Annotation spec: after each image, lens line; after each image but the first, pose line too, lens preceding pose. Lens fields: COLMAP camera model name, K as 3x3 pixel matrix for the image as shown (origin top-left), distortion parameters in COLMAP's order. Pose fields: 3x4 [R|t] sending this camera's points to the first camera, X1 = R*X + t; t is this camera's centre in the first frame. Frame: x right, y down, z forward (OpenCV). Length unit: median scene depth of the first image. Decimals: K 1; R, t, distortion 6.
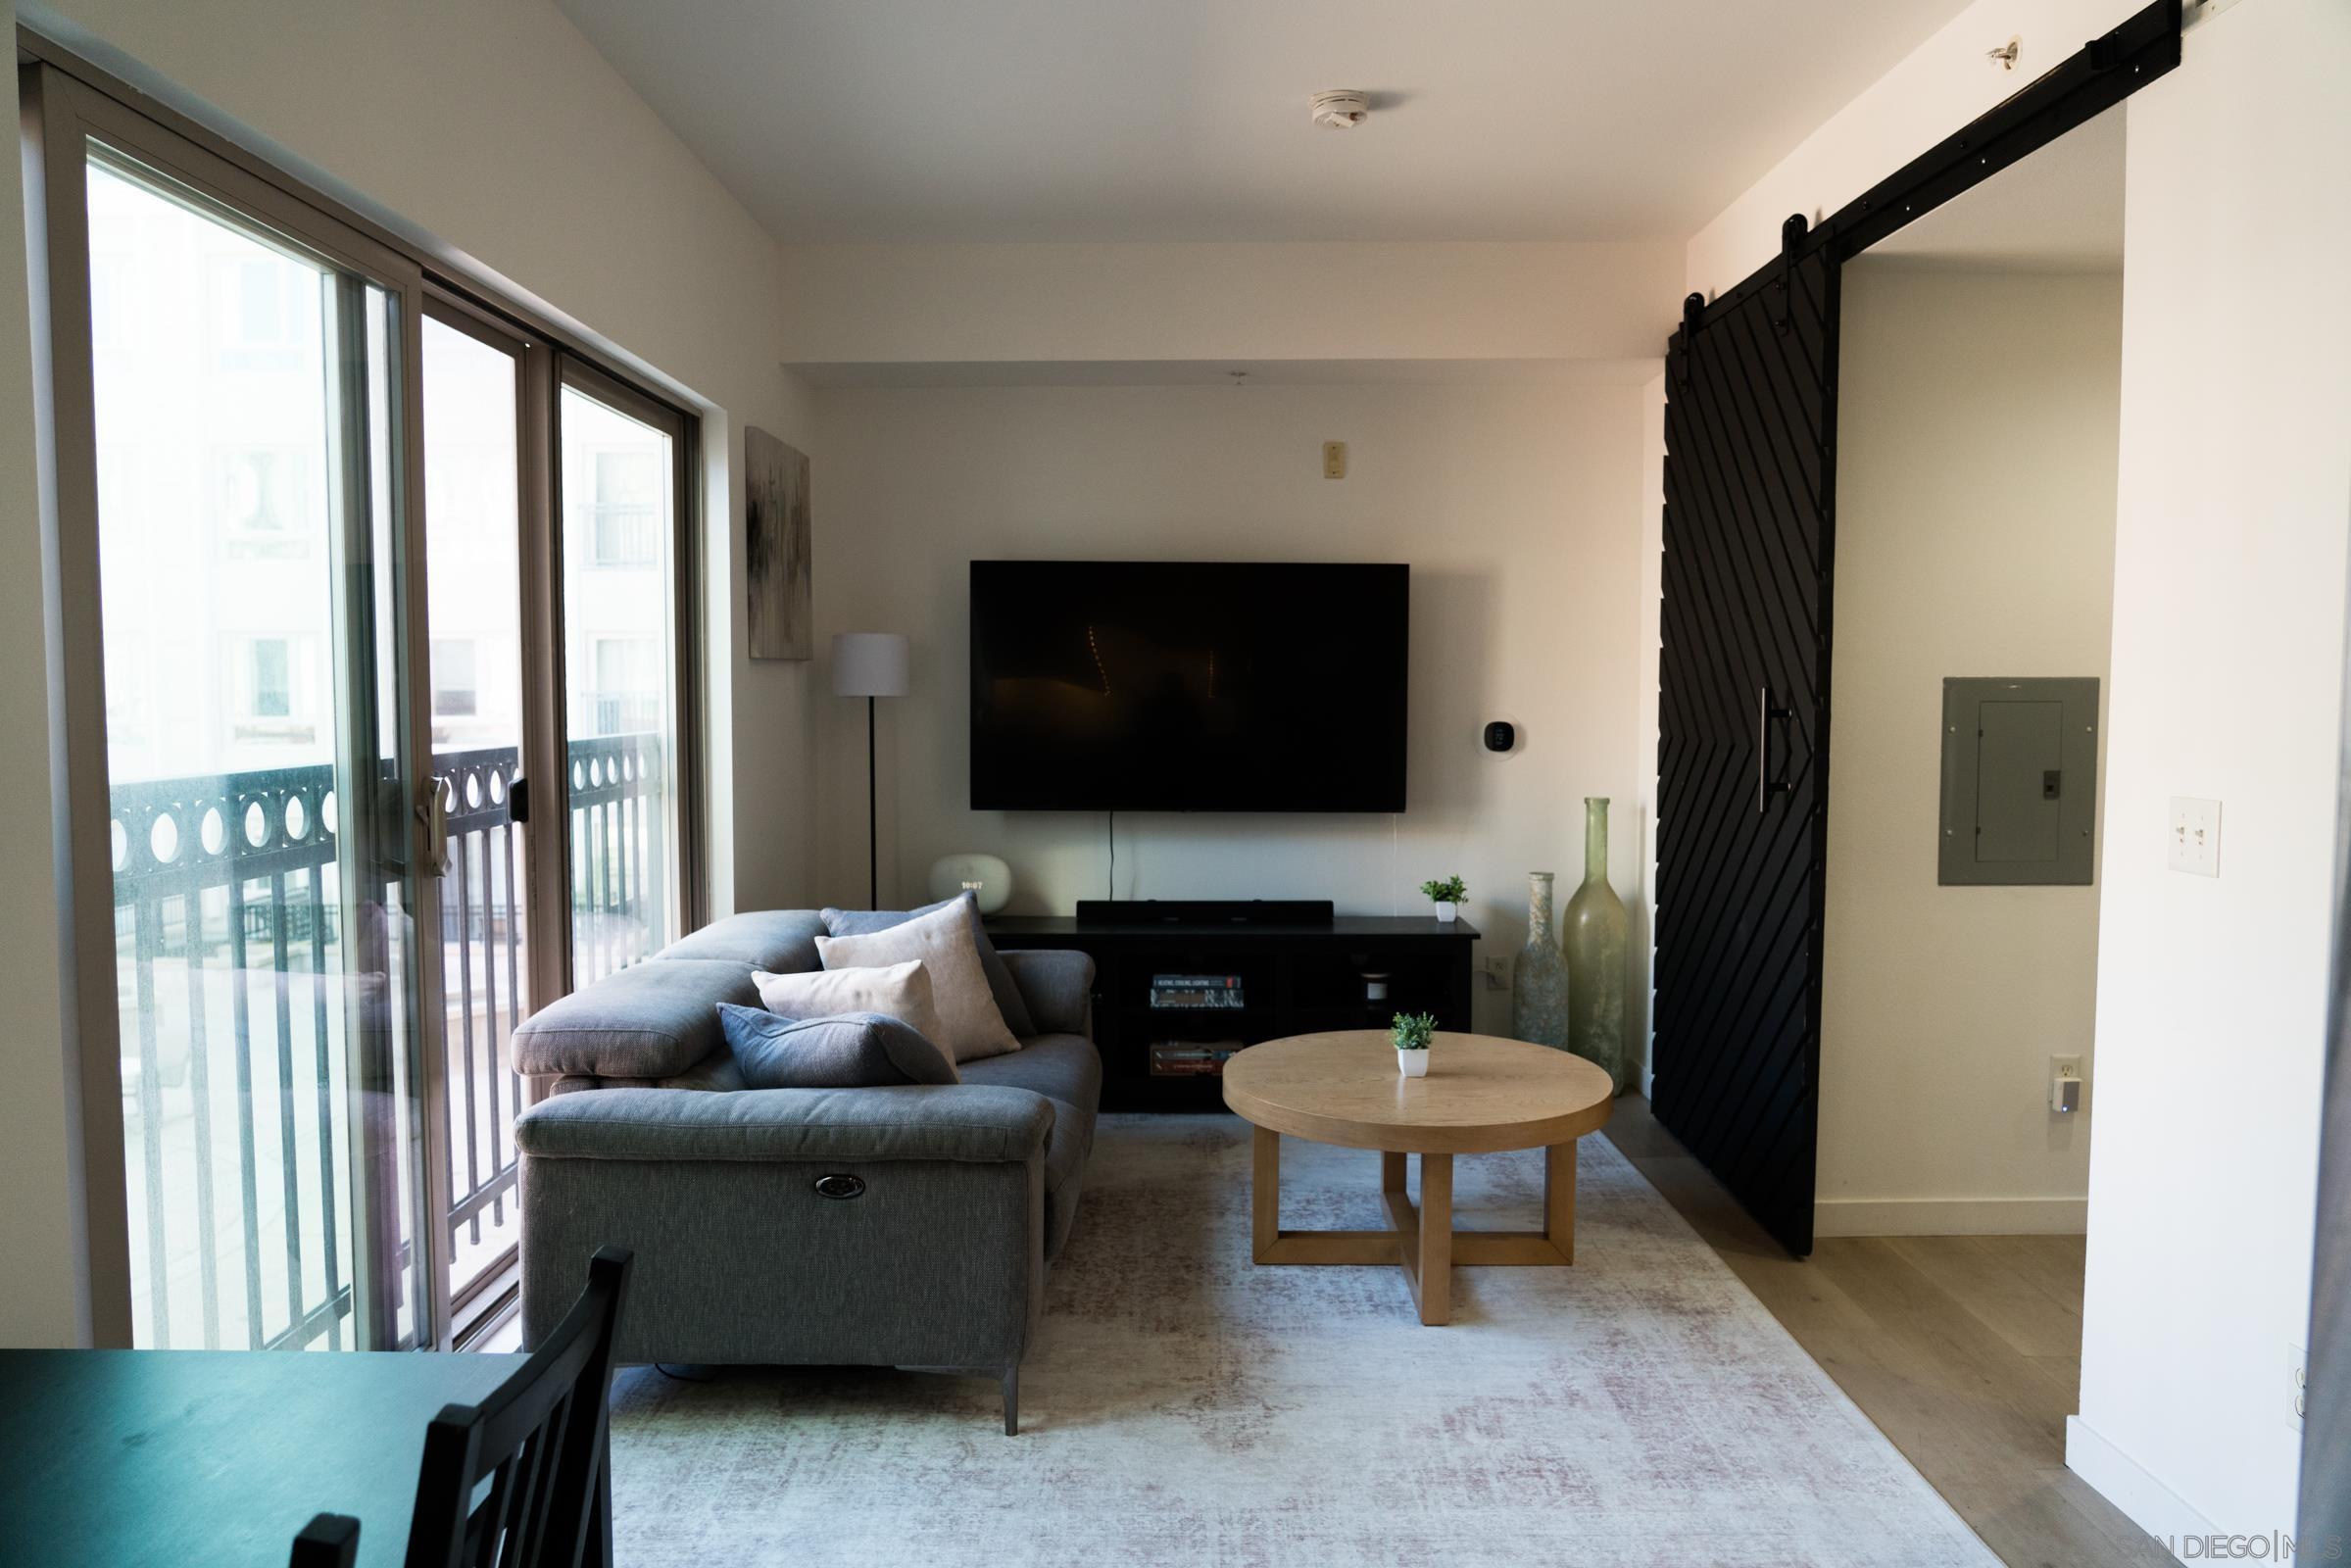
lens RADIAL K [[1587.7, 0, 1175.5], [0, 1587.7, 784.0], [0, 0, 1]] dist [-0.033194, 0.019909]
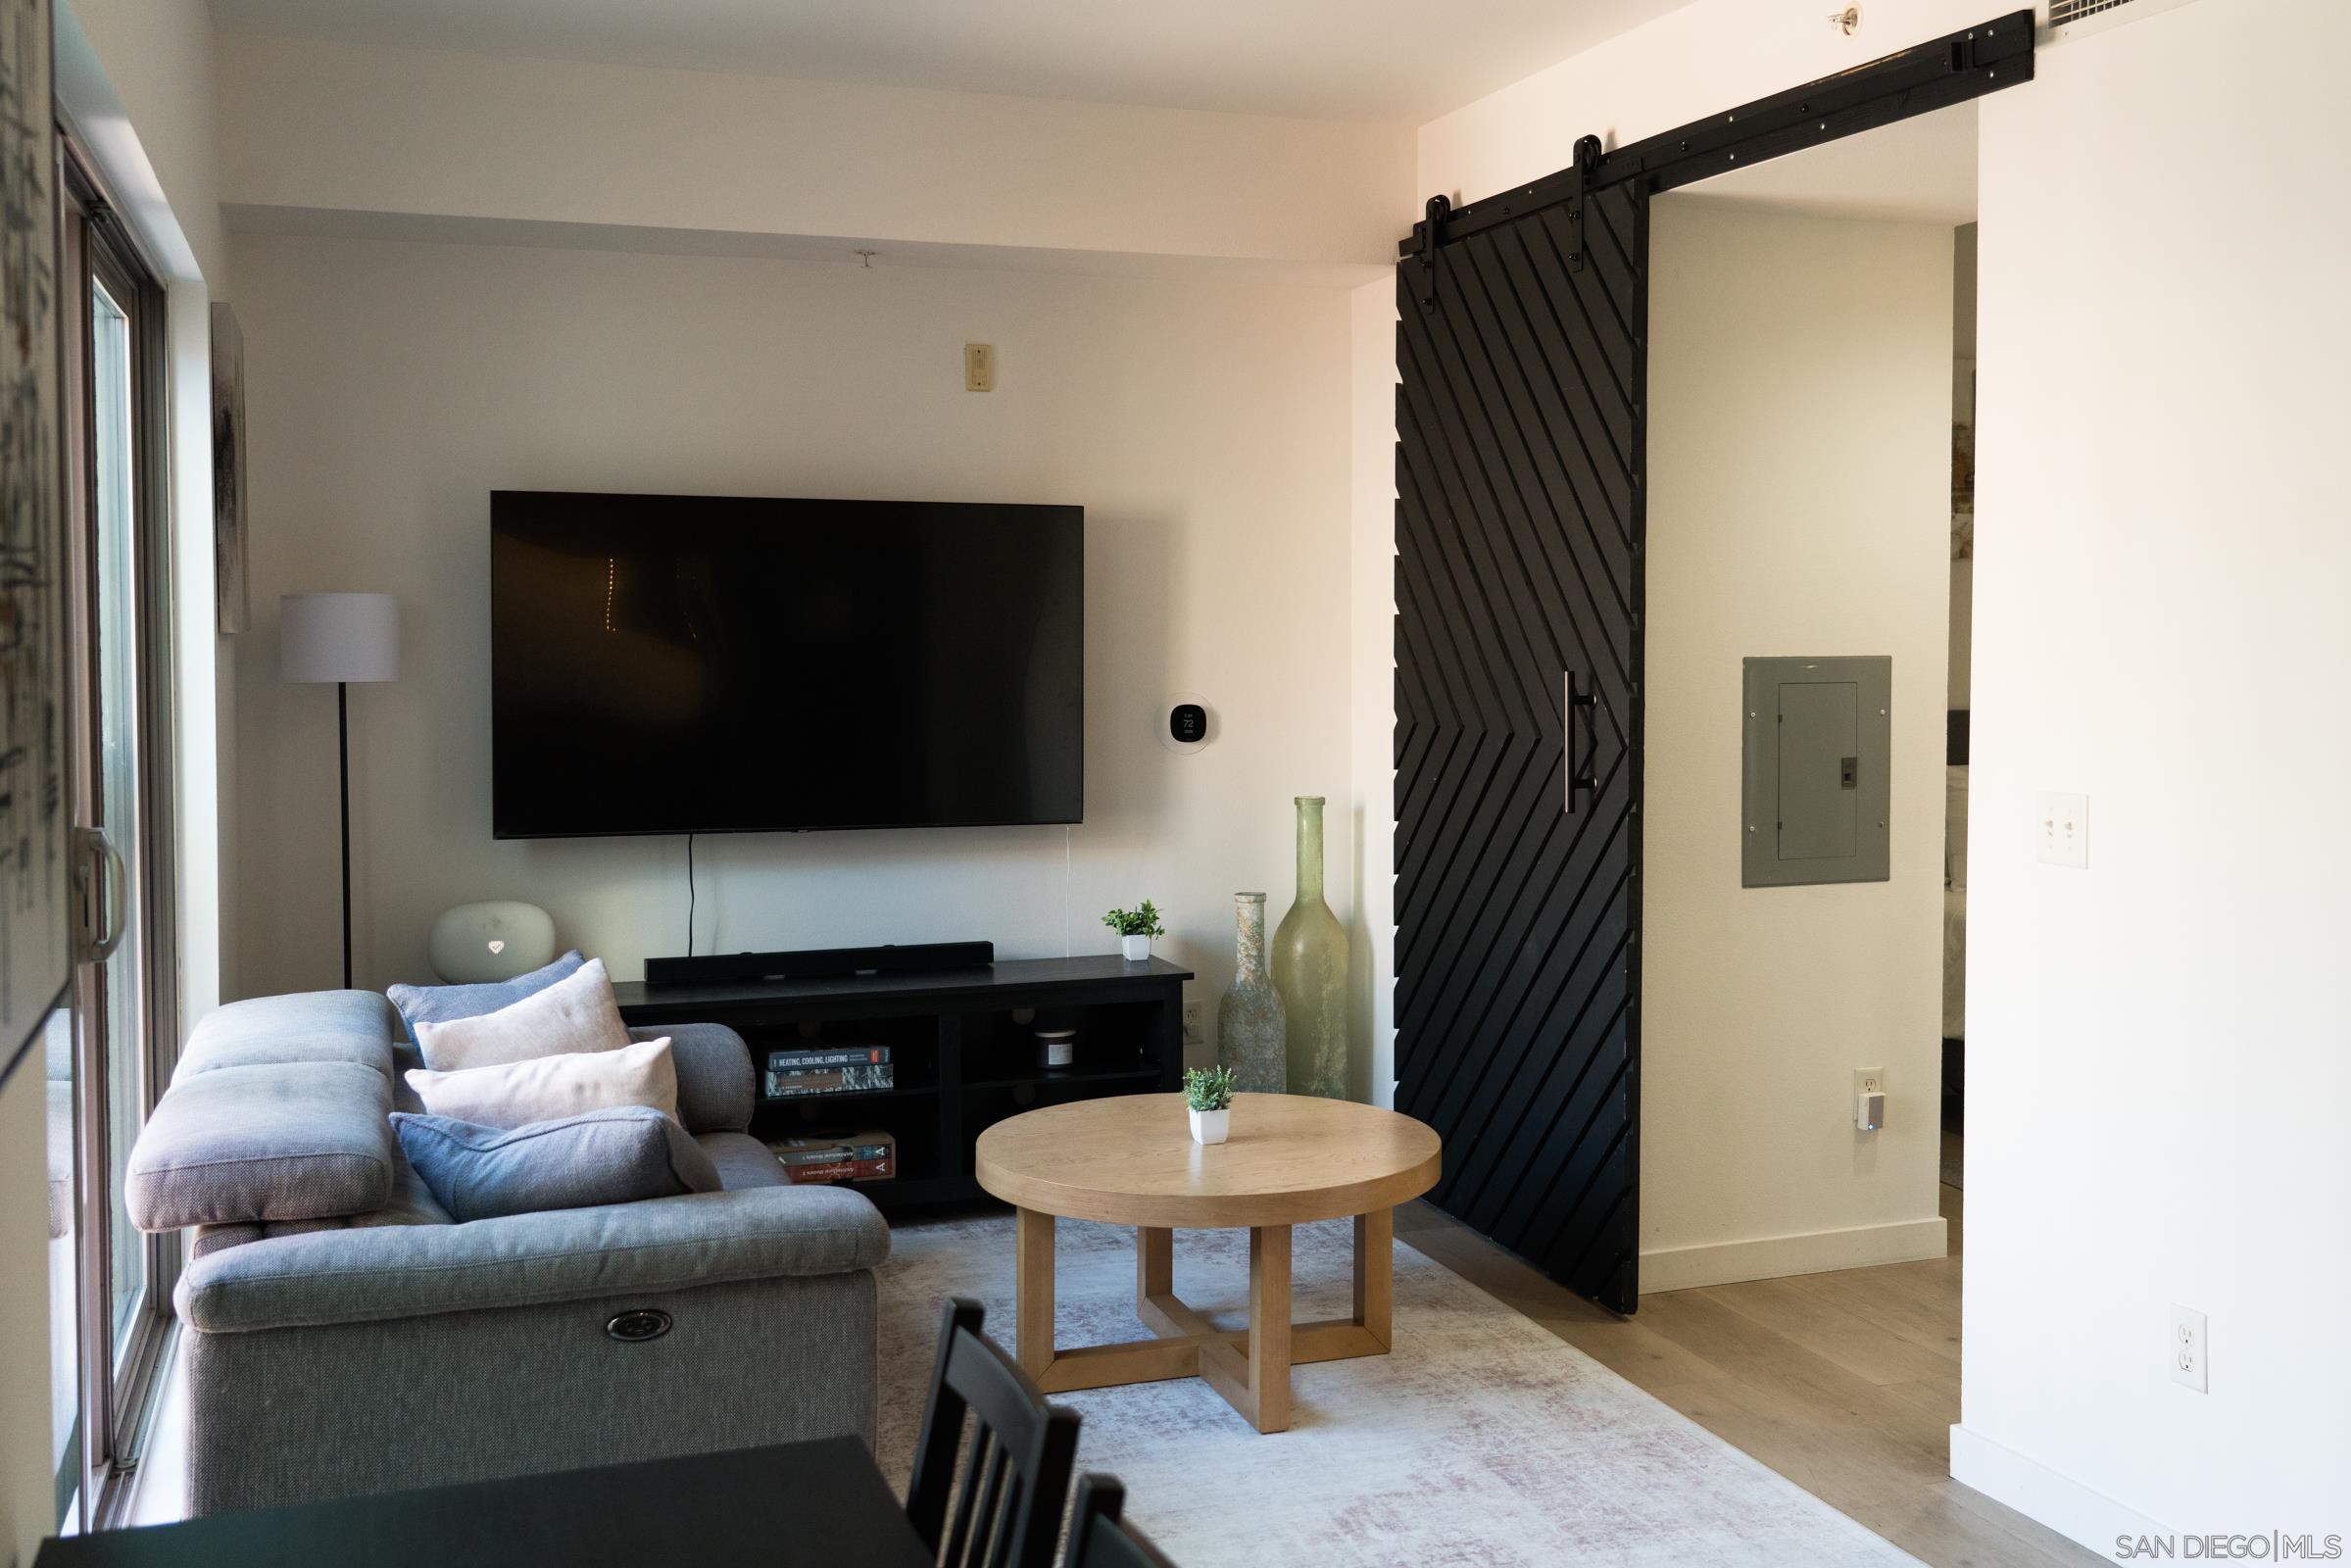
lens RADIAL K [[2390.5, 0, 1293.2], [0, 2390.5, 728.6], [0, 0, 1]] dist [0.021489, 0.010147]
pose [[0.931159, -0.017992, 0.364168, -0.269548], [0.023803, 0.999651, -0.011475, -0.018303], [-0.363835, 0.019354, 0.931262, -0.193499]]
